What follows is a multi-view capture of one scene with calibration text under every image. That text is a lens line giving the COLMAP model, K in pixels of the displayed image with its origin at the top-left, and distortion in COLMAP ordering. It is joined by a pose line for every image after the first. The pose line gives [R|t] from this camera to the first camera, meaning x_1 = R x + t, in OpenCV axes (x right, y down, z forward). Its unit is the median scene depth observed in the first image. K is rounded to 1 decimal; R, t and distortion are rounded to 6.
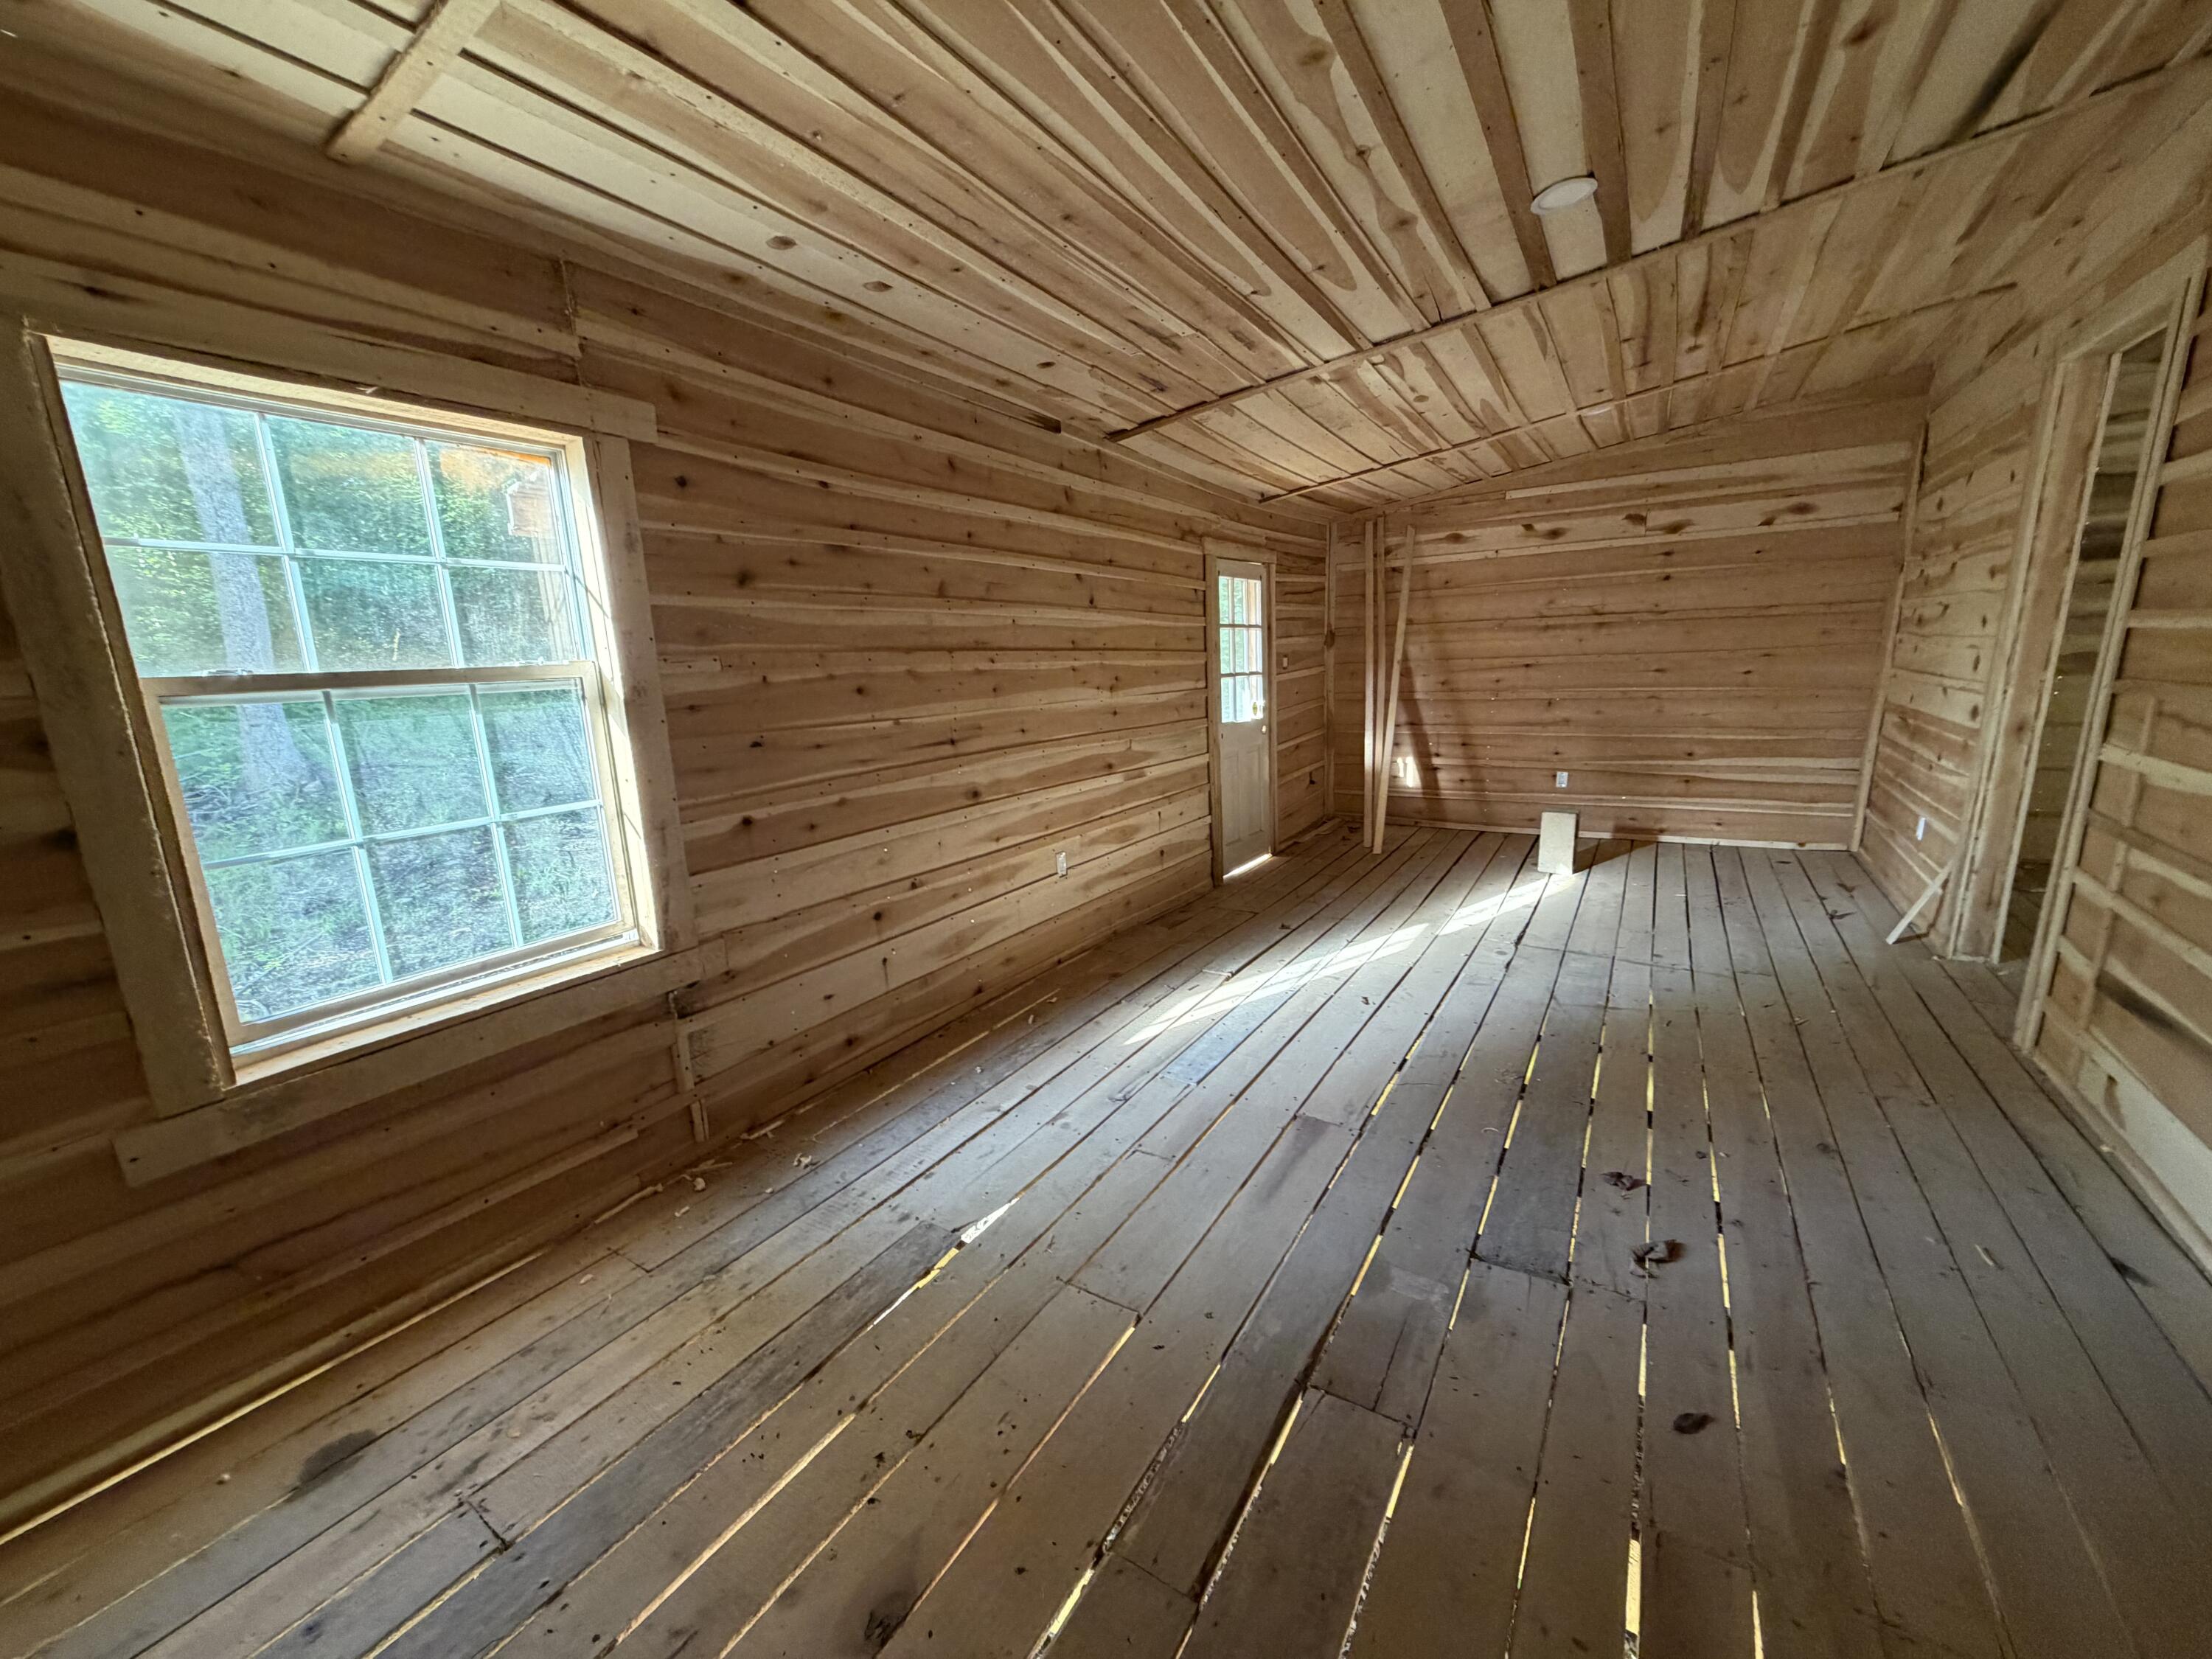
lens RADIAL K [[881.6, 0, 1100.3], [0, 881.6, 830.5], [0, 0, 1]] dist [-0.000894, -0.000018]
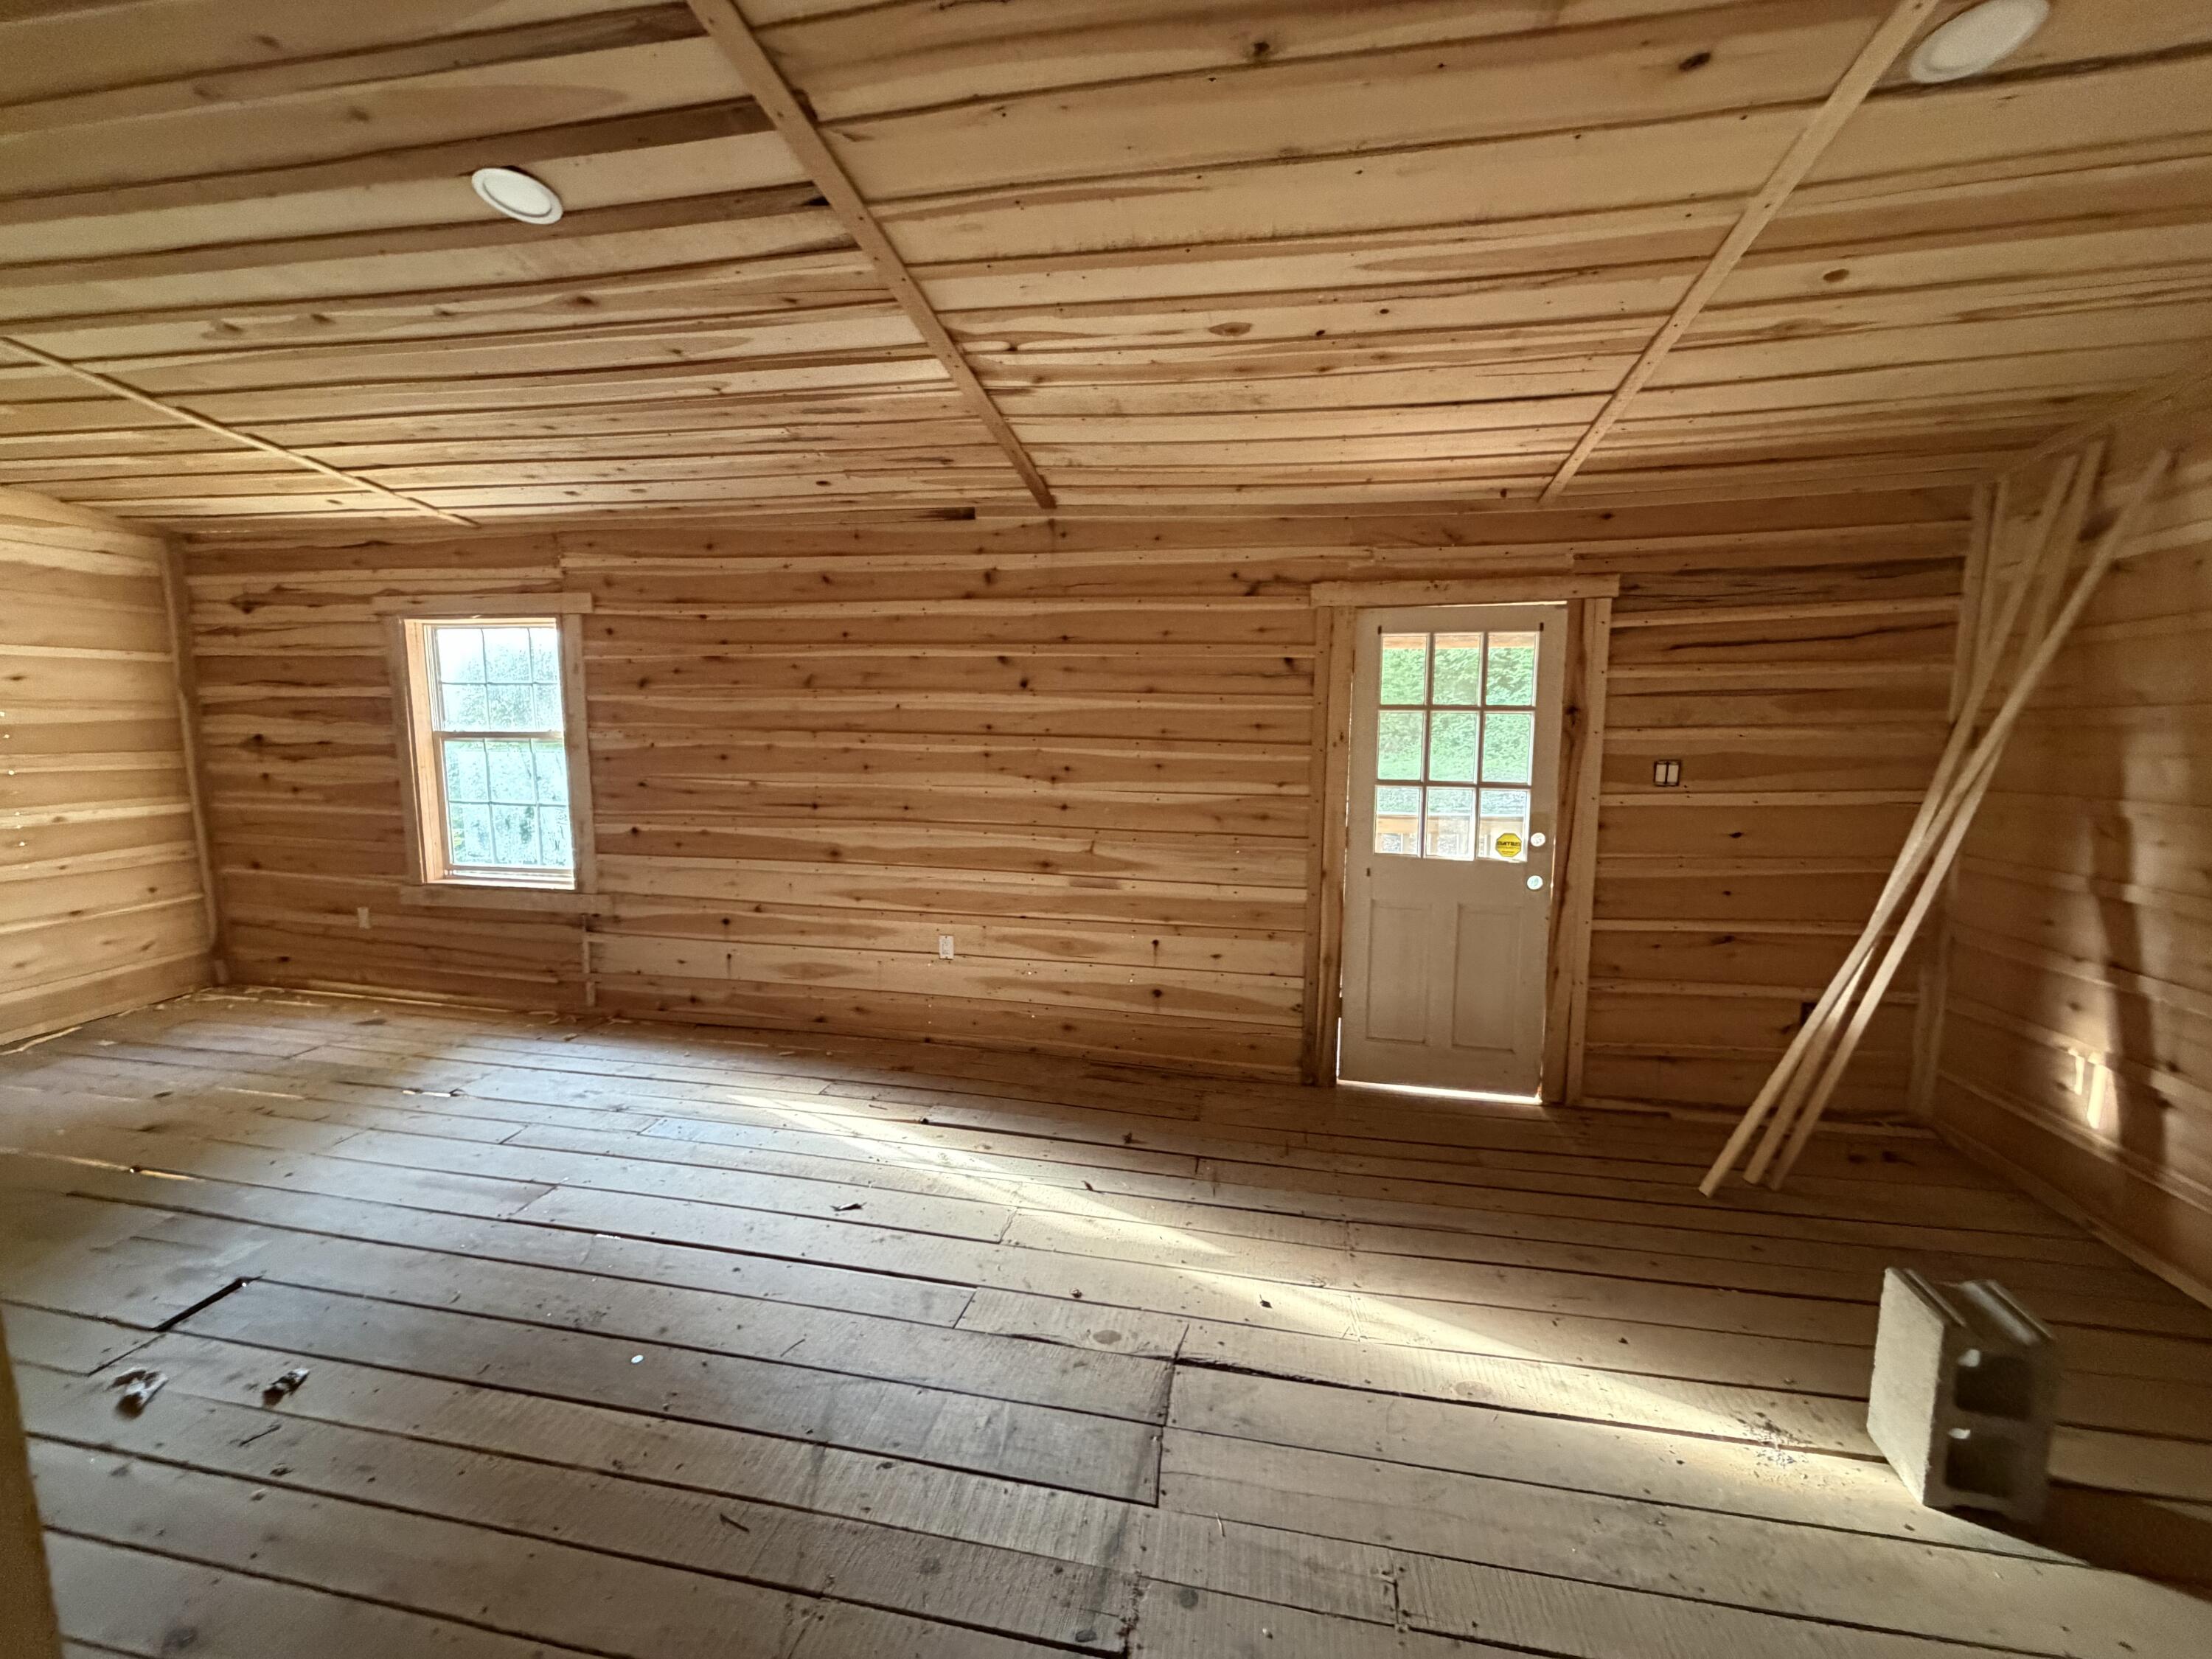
lens RADIAL K [[881.6, 0, 1100.3], [0, 881.6, 830.5], [0, 0, 1]] dist [-0.000894, -0.000018]
pose [[0.354837, 0.145431, -0.923548, 1.081163], [-0.201543, 0.976501, 0.076334, -0.236692], [0.912946, 0.159049, 0.375809, 0.903930]]
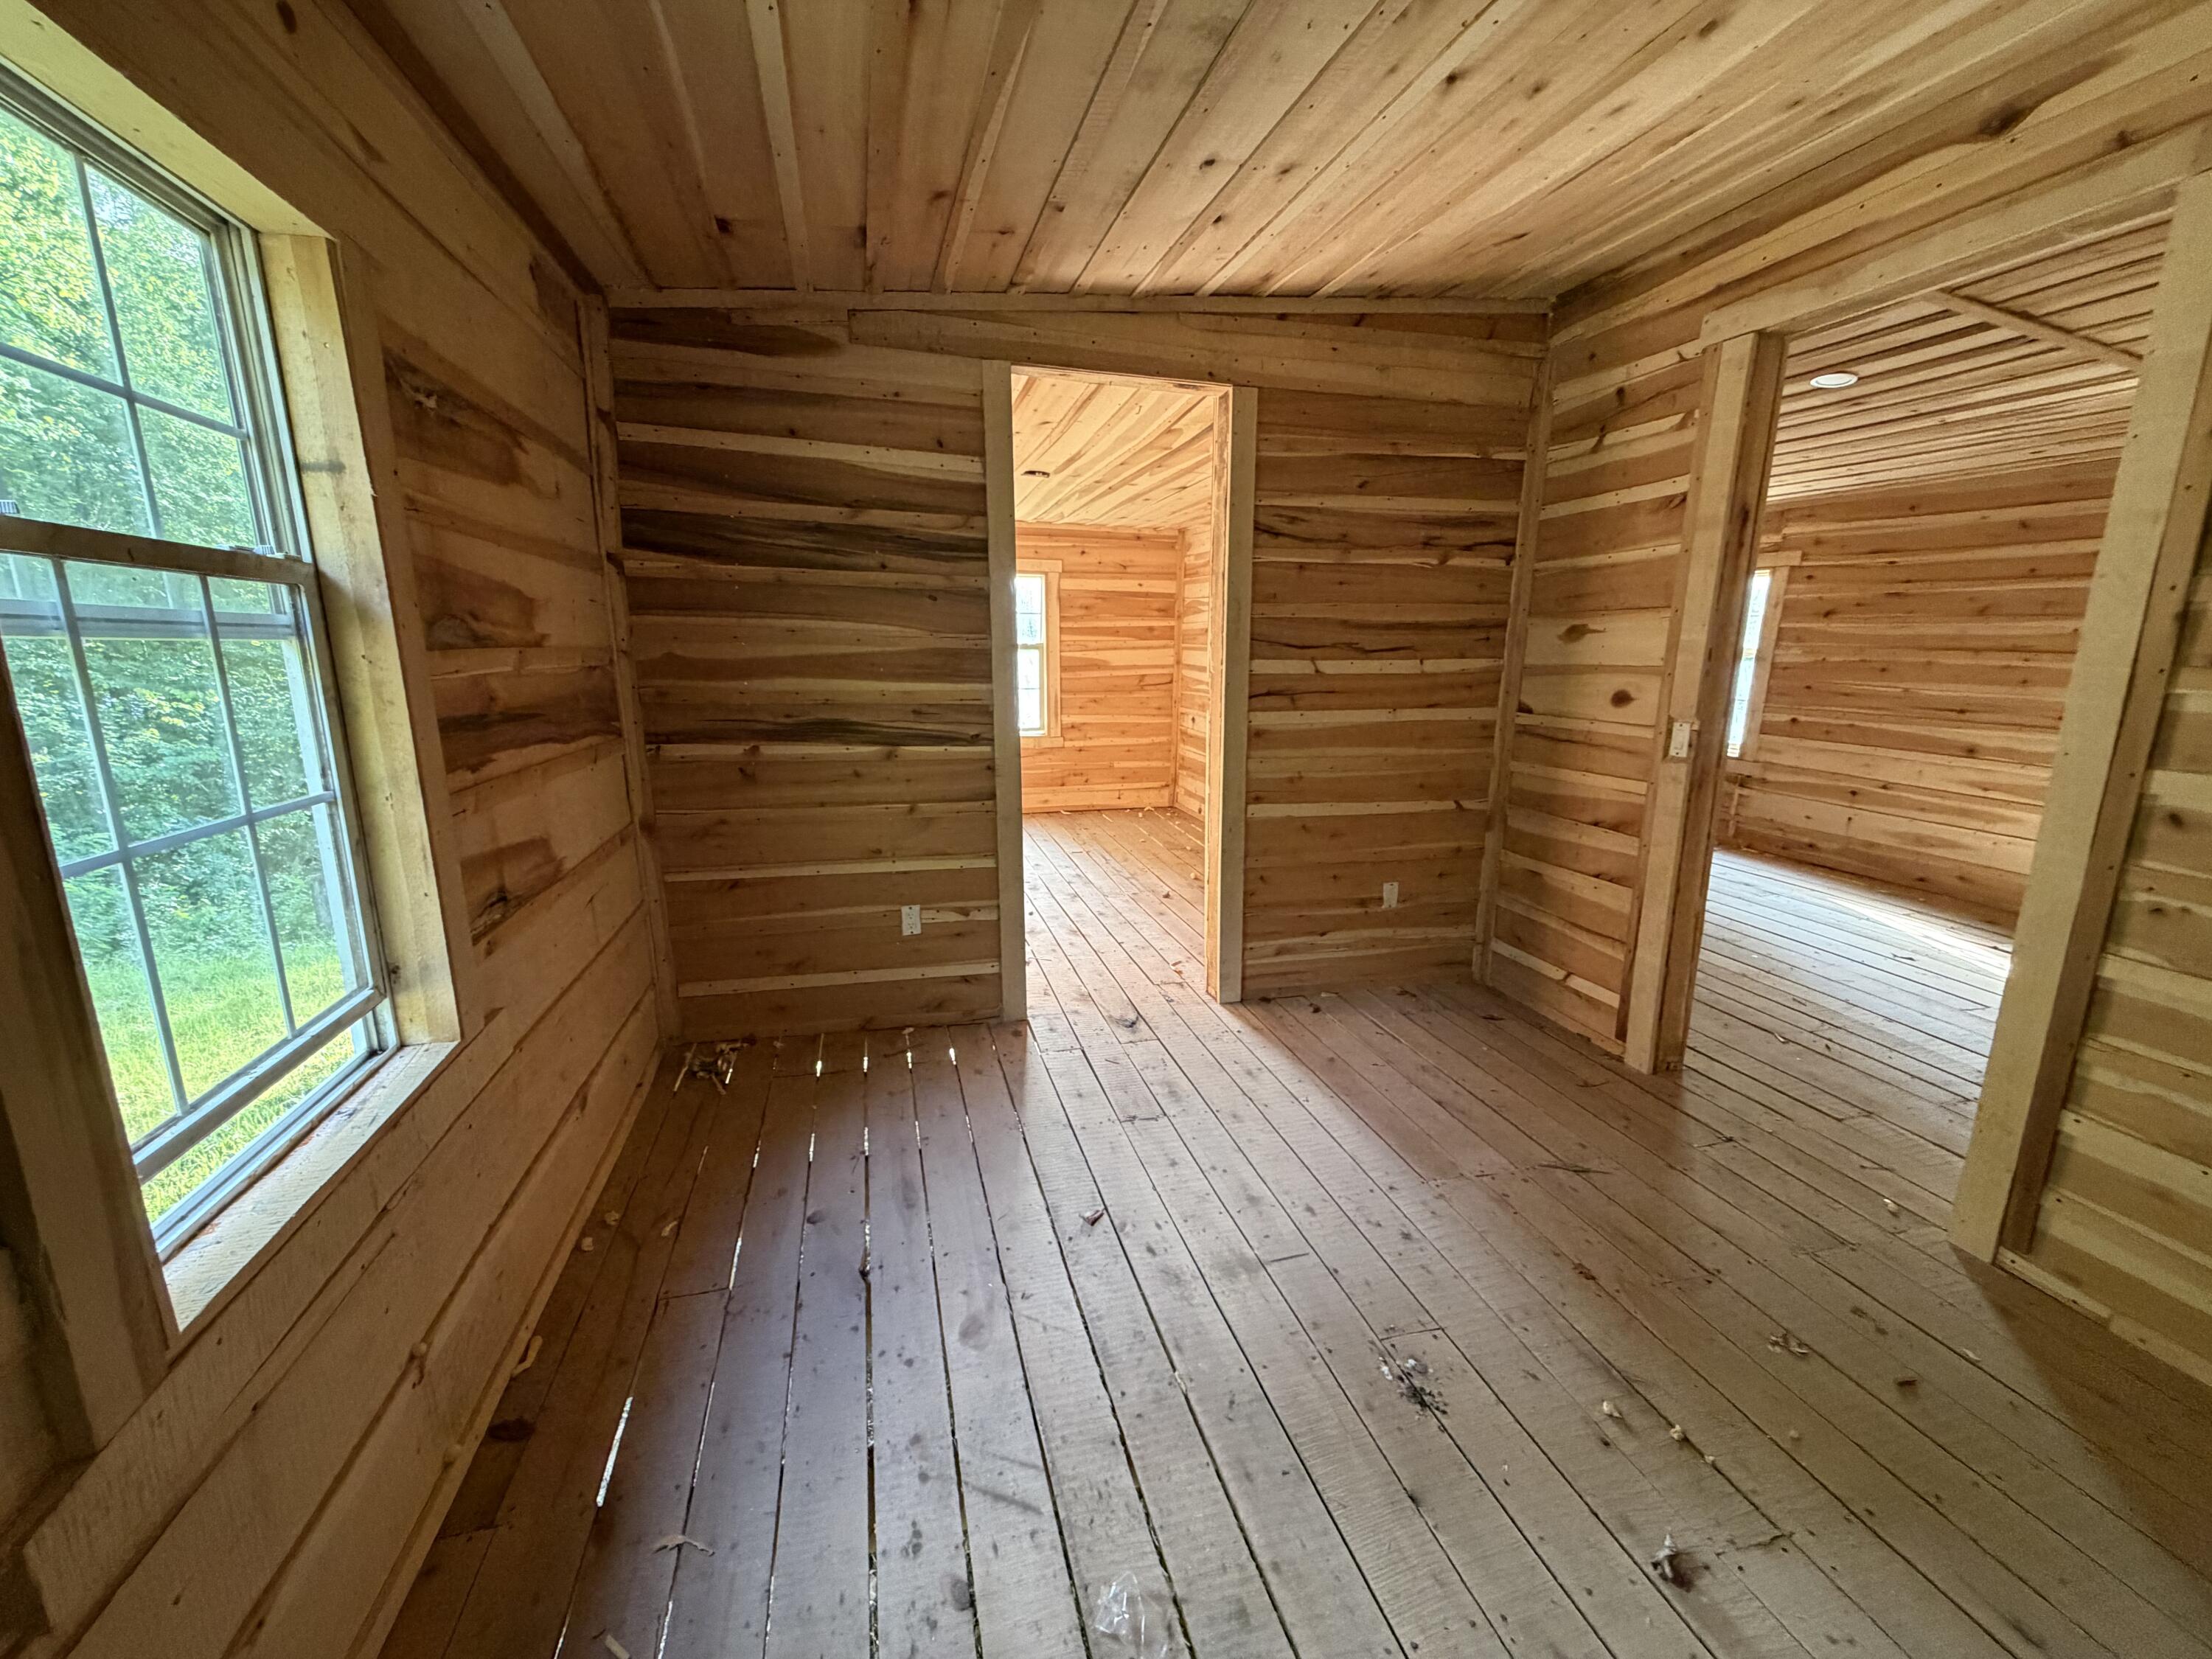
lens RADIAL K [[877.2, 0, 1100.3], [0, 877.2, 833.3], [0, 0, 1]] dist [0.000184, -0.000170]
pose [[-0.691756, 0.181816, -0.698868, 1.932984], [-0.134213, 0.918553, 0.371816, -0.267711], [0.709550, 0.351002, -0.611013, 0.938941]]
